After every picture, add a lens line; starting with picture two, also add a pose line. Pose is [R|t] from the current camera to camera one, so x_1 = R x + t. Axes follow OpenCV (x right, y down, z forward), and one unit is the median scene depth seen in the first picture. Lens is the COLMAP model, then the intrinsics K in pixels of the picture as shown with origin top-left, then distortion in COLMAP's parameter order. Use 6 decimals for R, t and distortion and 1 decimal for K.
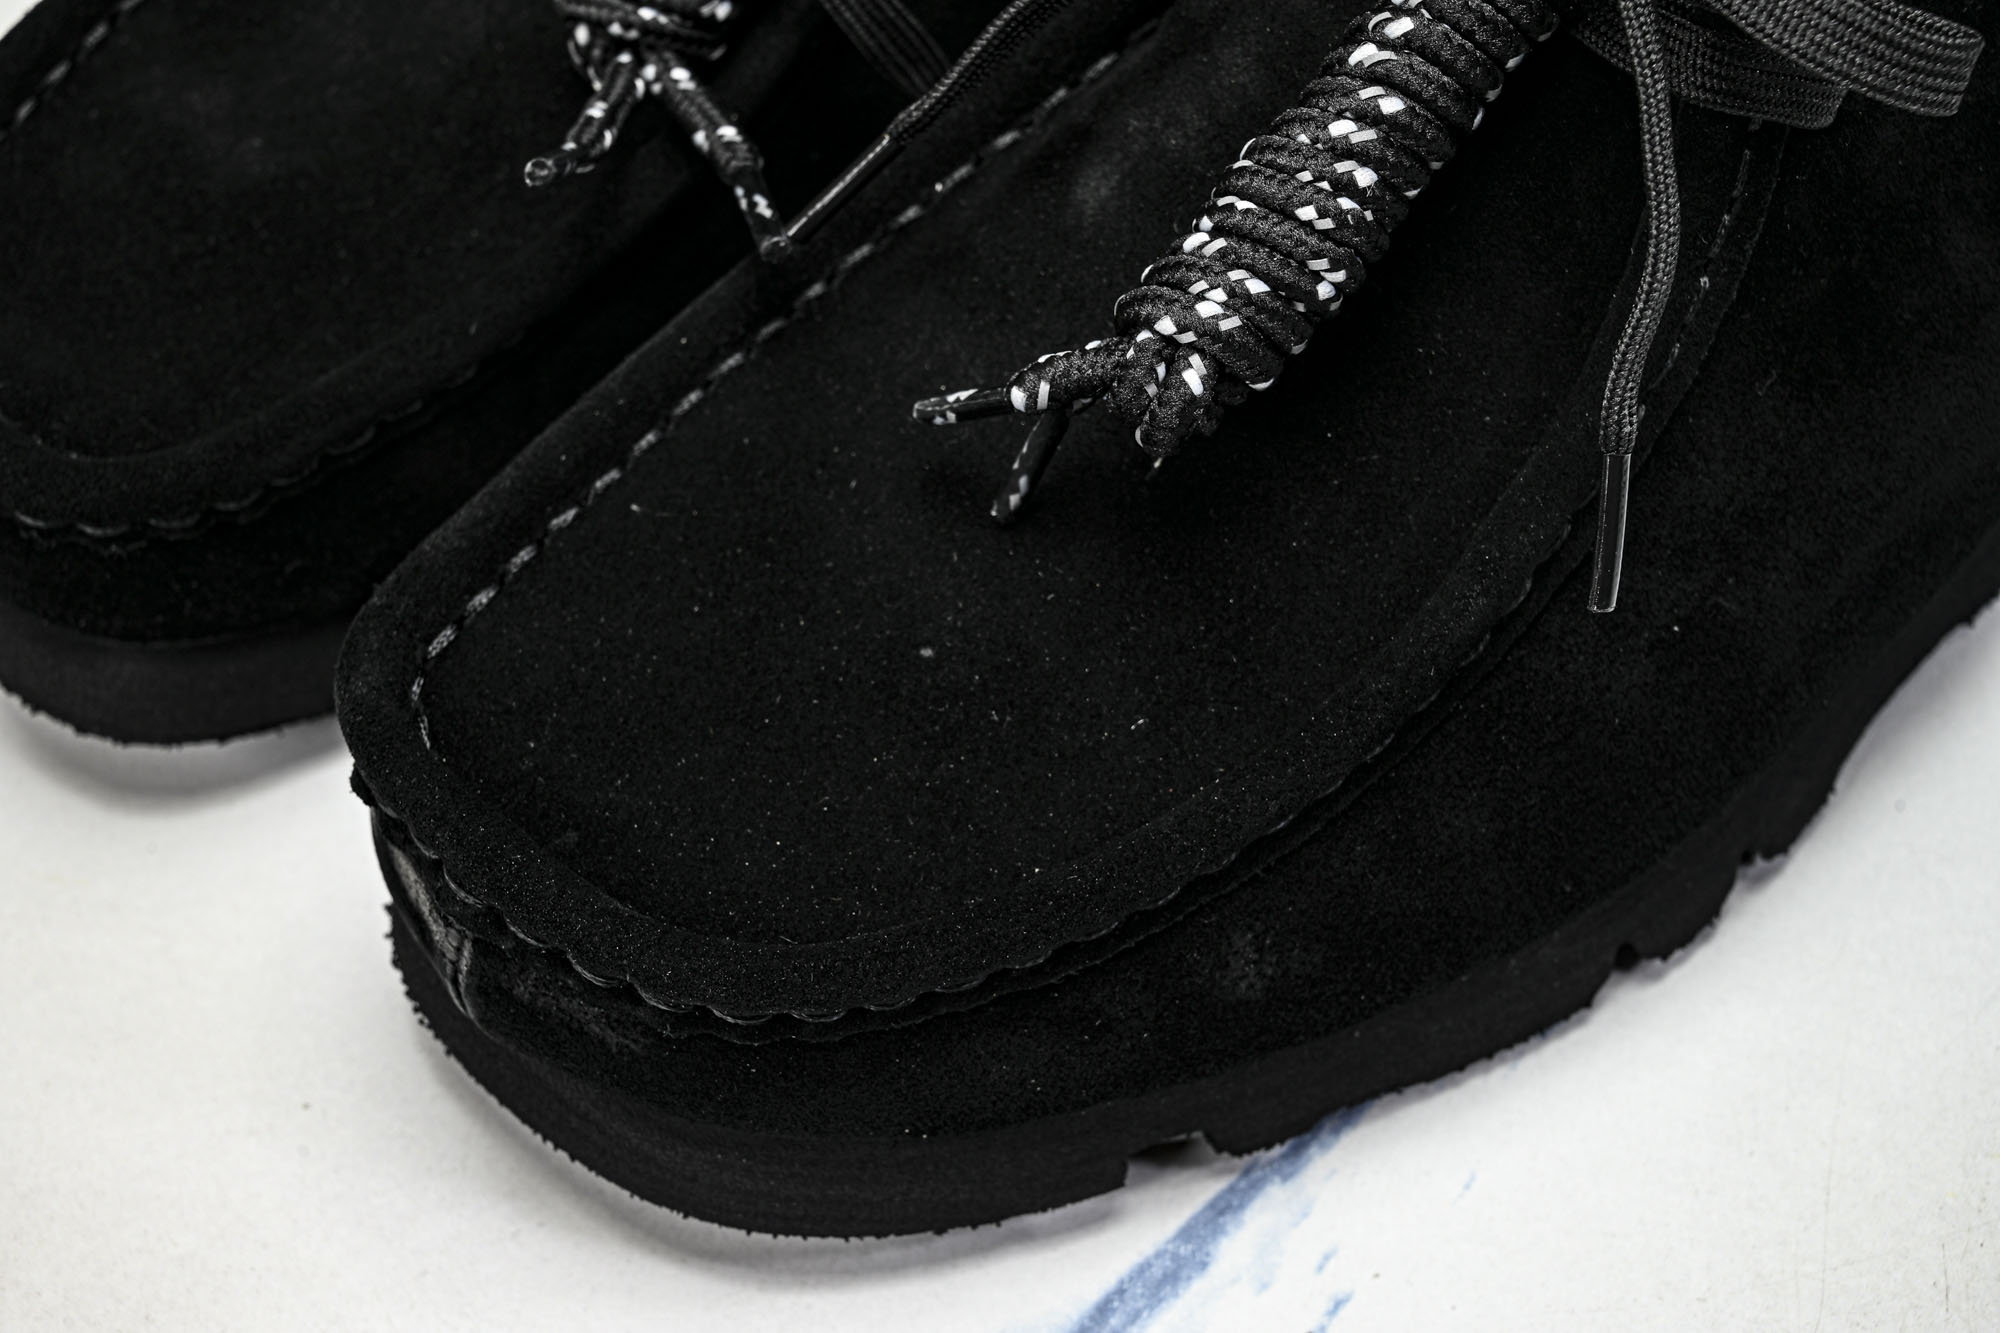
lens RADIAL K [[3469.8, 0, 990.4], [0, 3469.8, 675.3], [0, 0, 1]] dist [-0.024334, 0.000000]
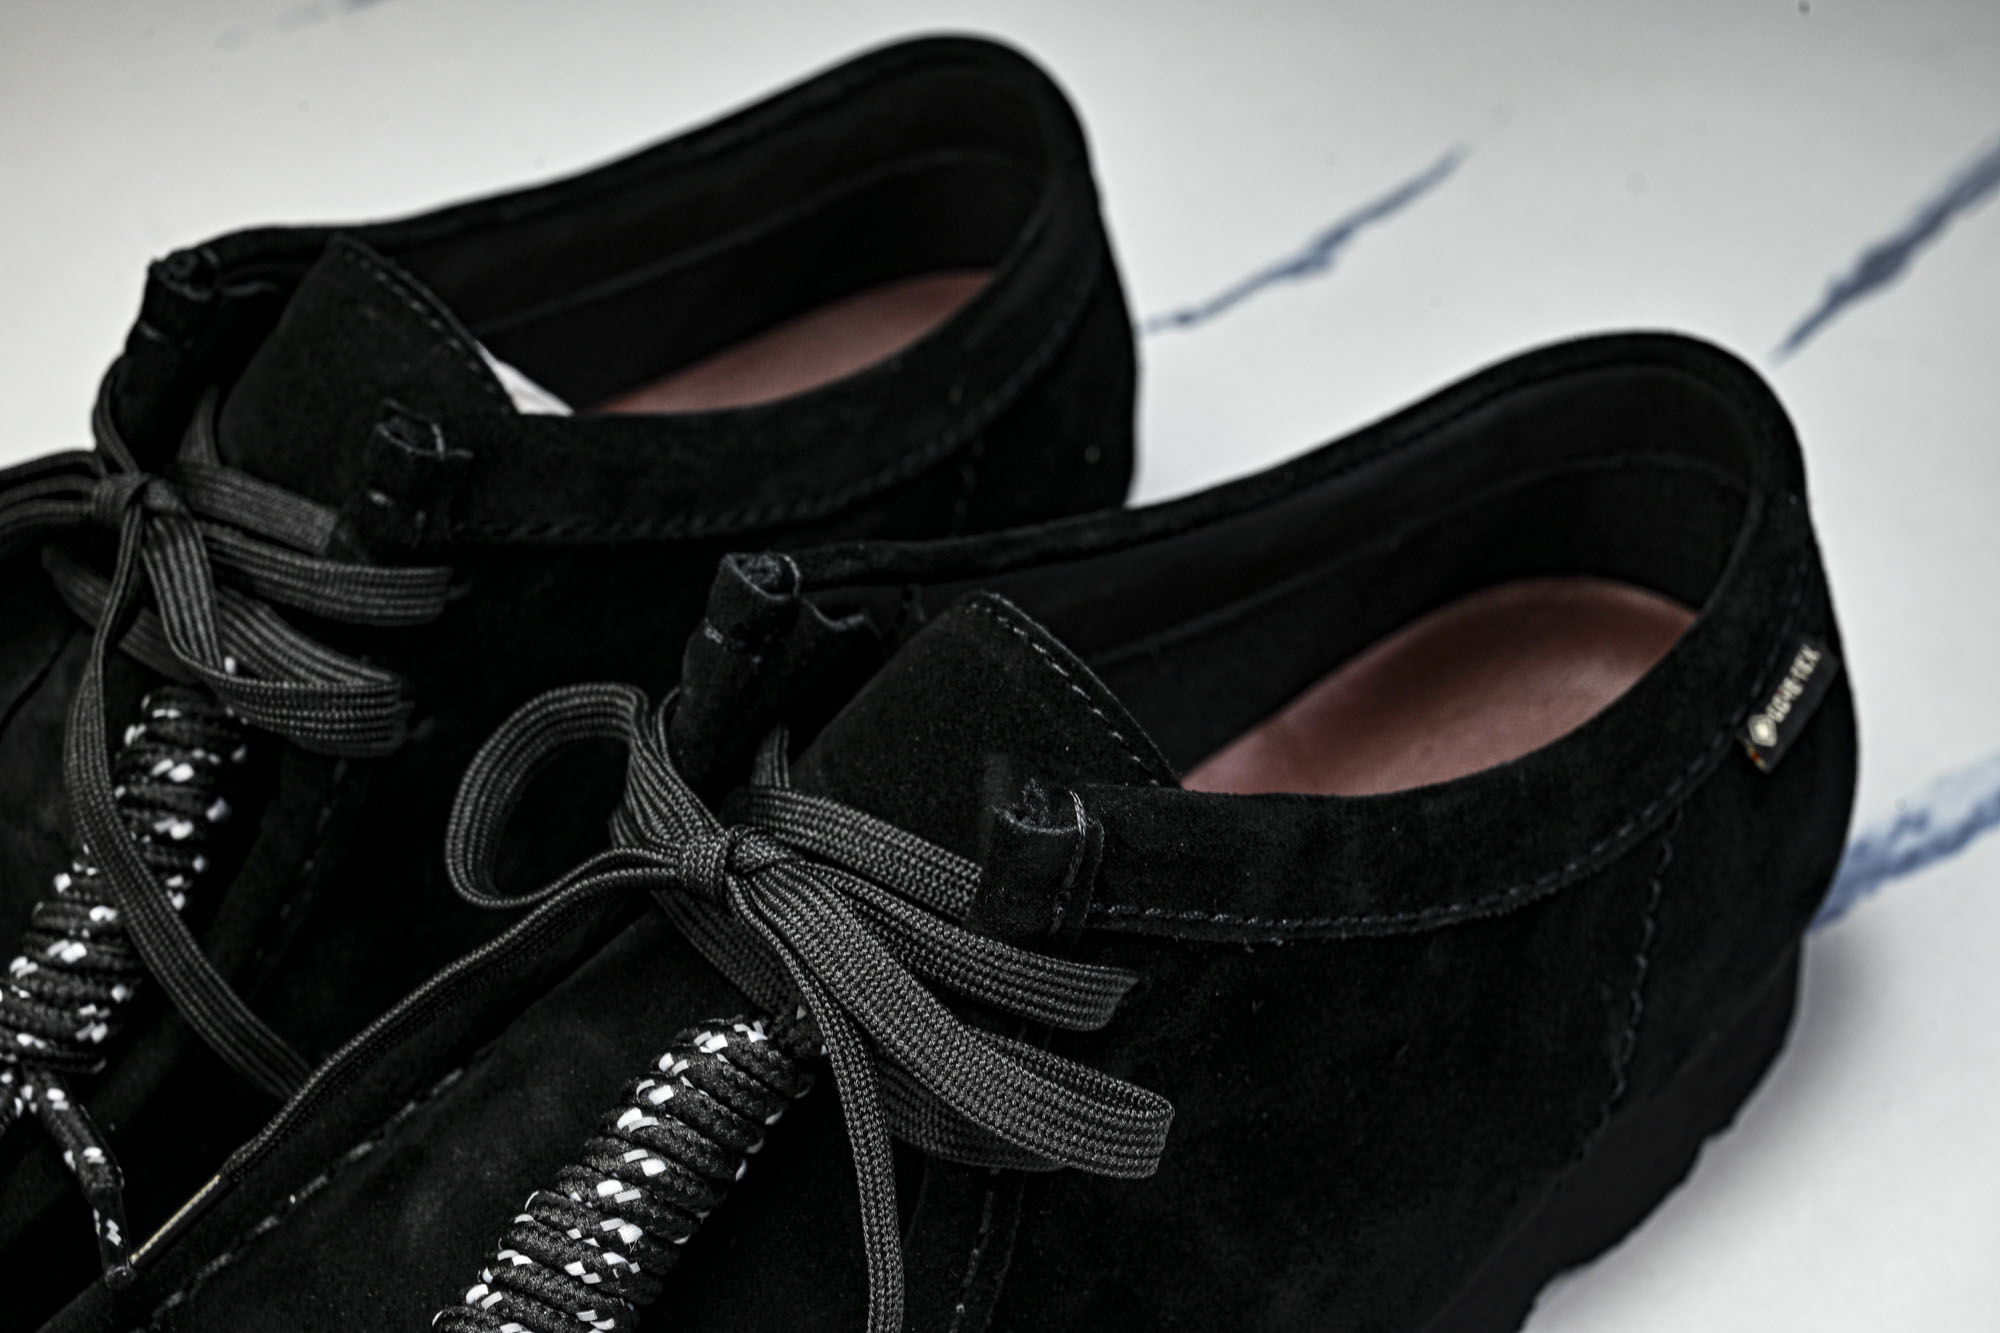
lens RADIAL K [[3469.8, 0, 1001.9], [0, 3469.8, 665.0], [0, 0, 1]] dist [-0.024334, 0.000000]
pose [[0.998005, -0.008810, 0.062510, 0.147322], [0.019812, 0.983897, -0.177634, -0.114814], [-0.059938, 0.178518, 0.982109, -0.105821]]
